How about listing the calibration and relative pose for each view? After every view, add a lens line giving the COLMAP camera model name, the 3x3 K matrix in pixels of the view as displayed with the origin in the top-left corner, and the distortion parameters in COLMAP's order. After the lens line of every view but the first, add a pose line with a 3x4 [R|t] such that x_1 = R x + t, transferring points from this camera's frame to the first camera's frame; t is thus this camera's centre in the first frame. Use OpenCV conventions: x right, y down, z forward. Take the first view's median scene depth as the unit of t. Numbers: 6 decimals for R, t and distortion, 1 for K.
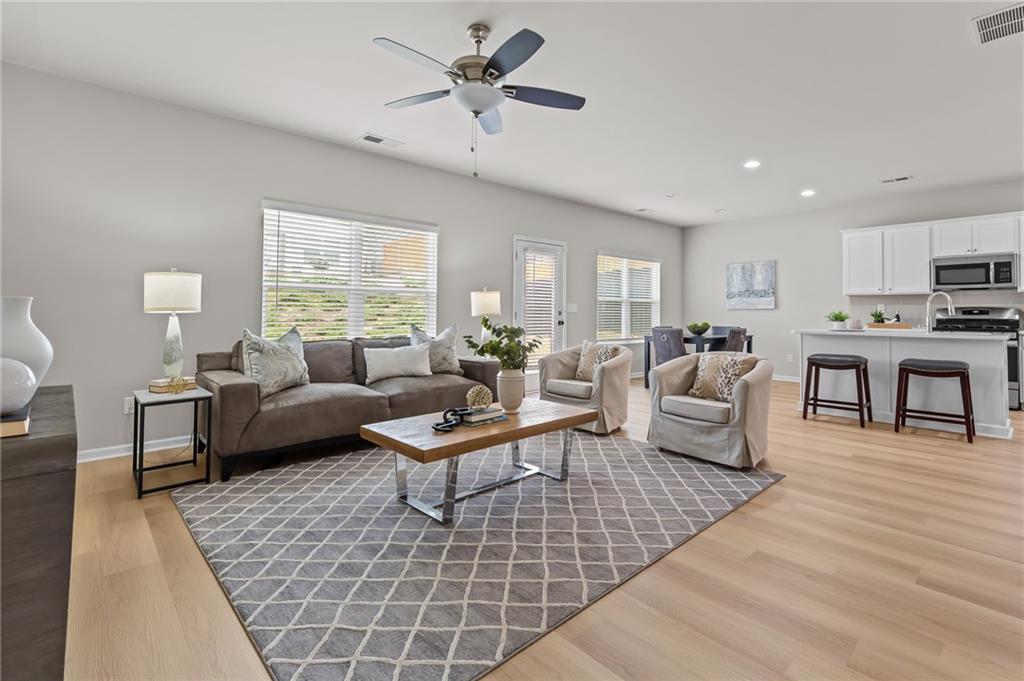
lens RADIAL K [[470.1, 0, 518.2], [0, 470.1, 303.0], [0, 0, 1]] dist [0.000922, 0.000352]
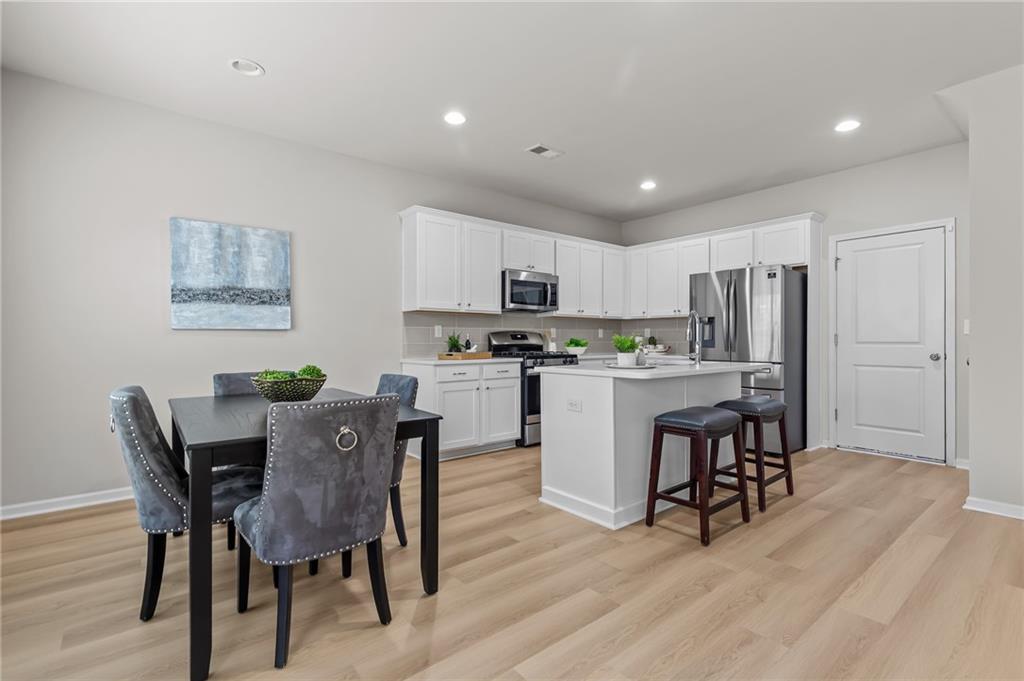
lens RADIAL K [[478.2, 0, 512.0], [0, 478.2, 340.5], [0, 0, 1]] dist [0.004598, 0.000325]
pose [[0.046921, -0.004556, 0.998888, 0.062898], [-0.019505, 0.999795, 0.005476, 0.020576], [-0.998708, -0.019740, 0.046823, 0.917266]]
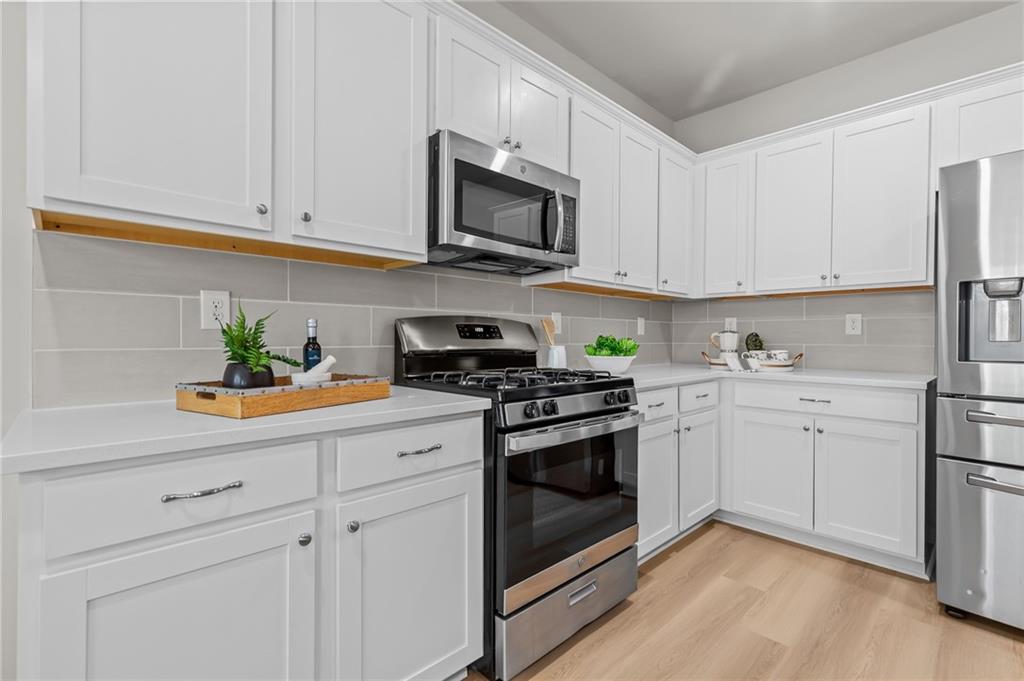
lens RADIAL K [[465.3, 0, 516.8], [0, 465.3, 340.6], [0, 0, 1]] dist [0.000794, -0.000211]
pose [[-0.039576, -0.007606, 0.999188, 0.591369], [-0.024741, 0.999672, 0.006630, 0.022184], [-0.998910, -0.024459, -0.039751, 0.932031]]
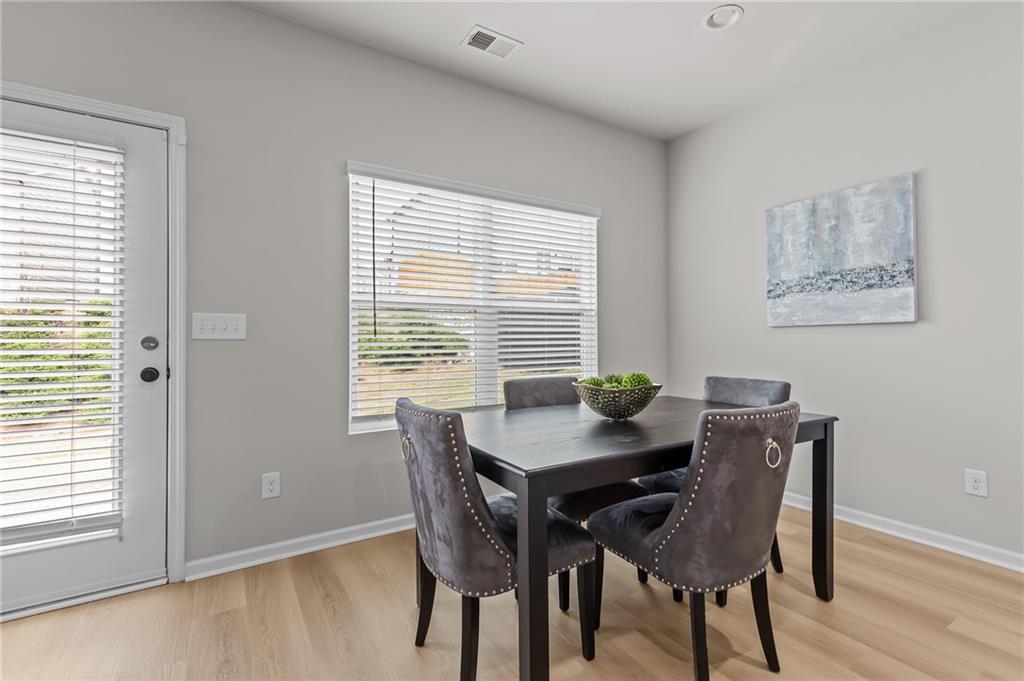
lens RADIAL K [[464.4, 0, 519.3], [0, 464.4, 333.4], [0, 0, 1]] dist [0.003916, 0.000432]
pose [[0.985518, -0.012287, -0.169125, 0.411088], [0.013854, 0.999871, 0.008088, 0.017075], [0.169004, -0.010314, 0.985561, 0.792649]]
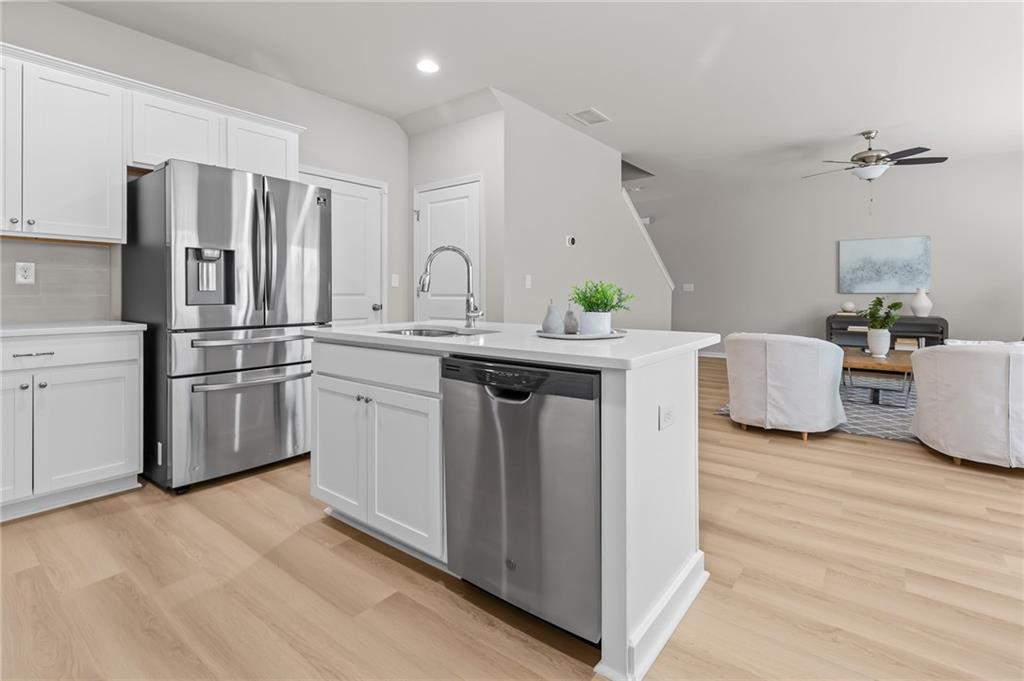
lens RADIAL K [[479.9, 0, 537.3], [0, 479.9, 295.2], [0, 0, 1]] dist [0.001345, 0.000228]
pose [[-0.978737, -0.002943, -0.205099, 0.658500], [0.000267, 0.999878, -0.015622, 0.027854], [0.205120, -0.015344, -0.978616, 1.105040]]
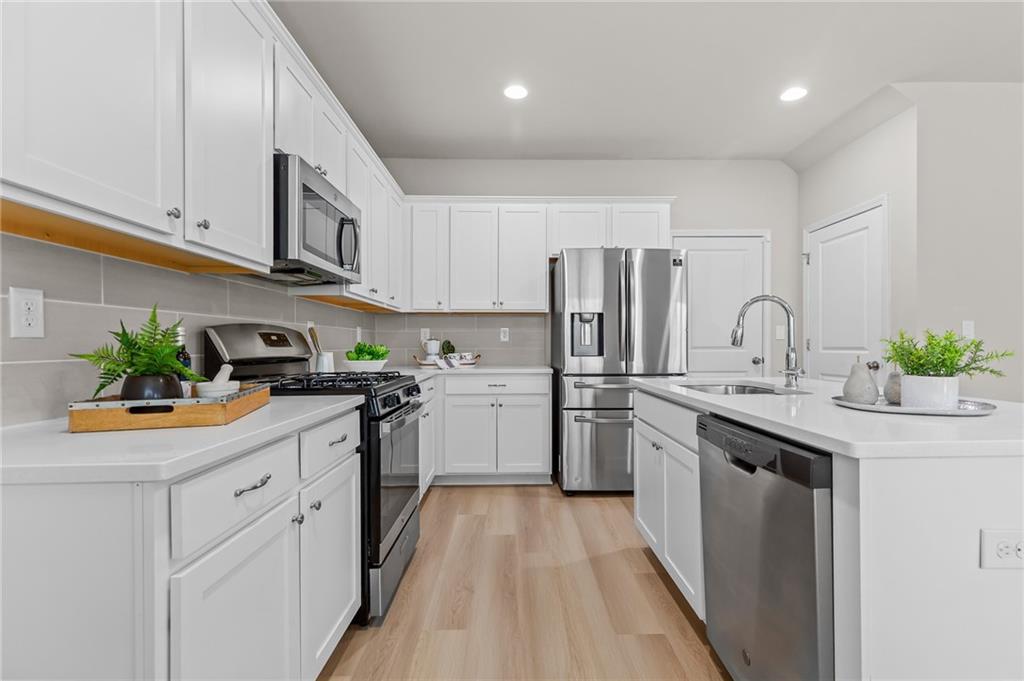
lens RADIAL K [[471.5, 0, 527.8], [0, 471.5, 346.2], [0, 0, 1]] dist [0.001255, 0.000043]
pose [[-0.766451, -0.002156, 0.642299, 0.561078], [-0.011622, 0.999877, -0.010512, 0.024842], [-0.642197, -0.015522, -0.766382, 1.088253]]
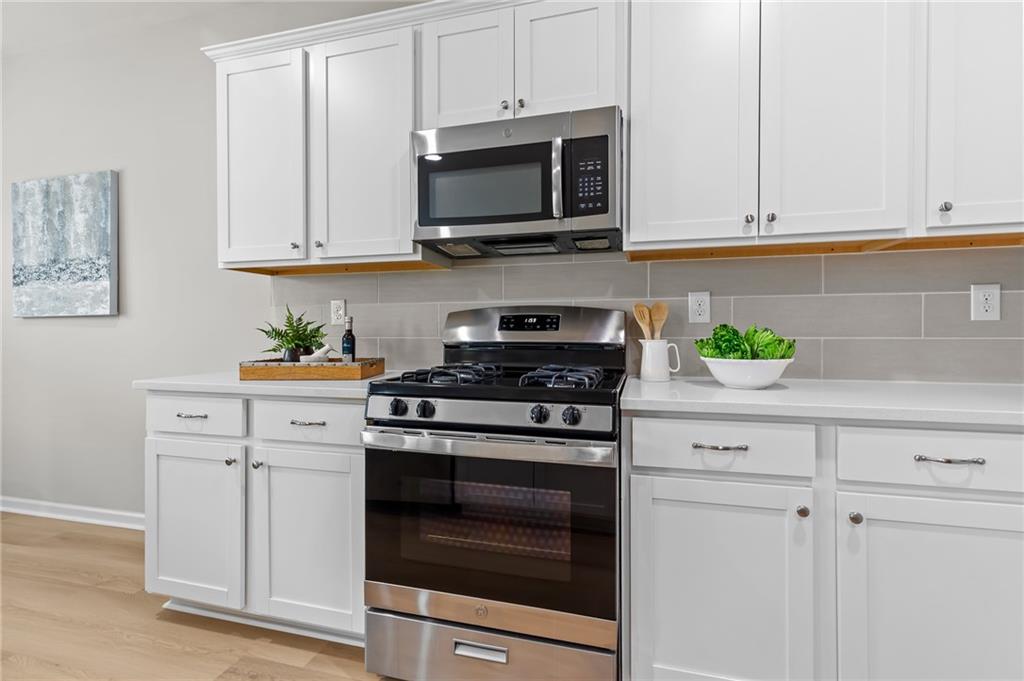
lens RADIAL K [[457.1, 0, 523.8], [0, 457.1, 333.2], [0, 0, 1]] dist [0.003917, 0.000631]
pose [[0.837735, -0.009409, 0.545996, 0.756525], [-0.006683, 0.999600, 0.027480, 0.017532], [-0.546036, -0.026669, 0.837337, 0.703760]]
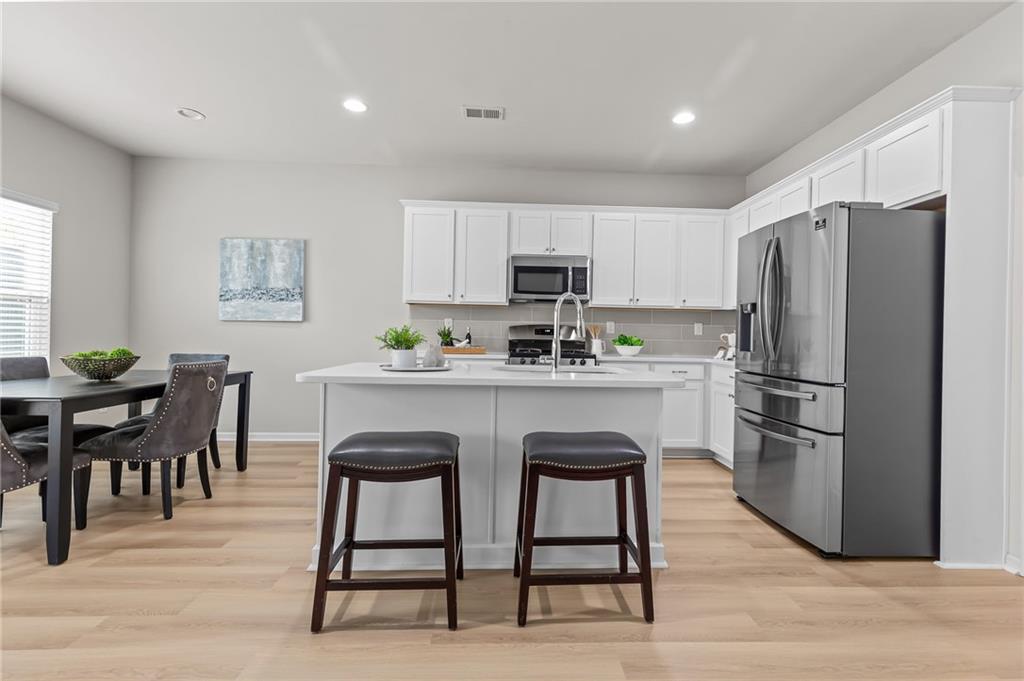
lens RADIAL K [[464.4, 0, 519.3], [0, 464.4, 333.4], [0, 0, 1]] dist [0.003916, 0.000432]
pose [[0.641547, 0.008460, 0.767037, 0.337209], [-0.032618, 0.999336, 0.016260, 0.011007], [-0.766390, -0.035451, 0.641396, 0.515586]]
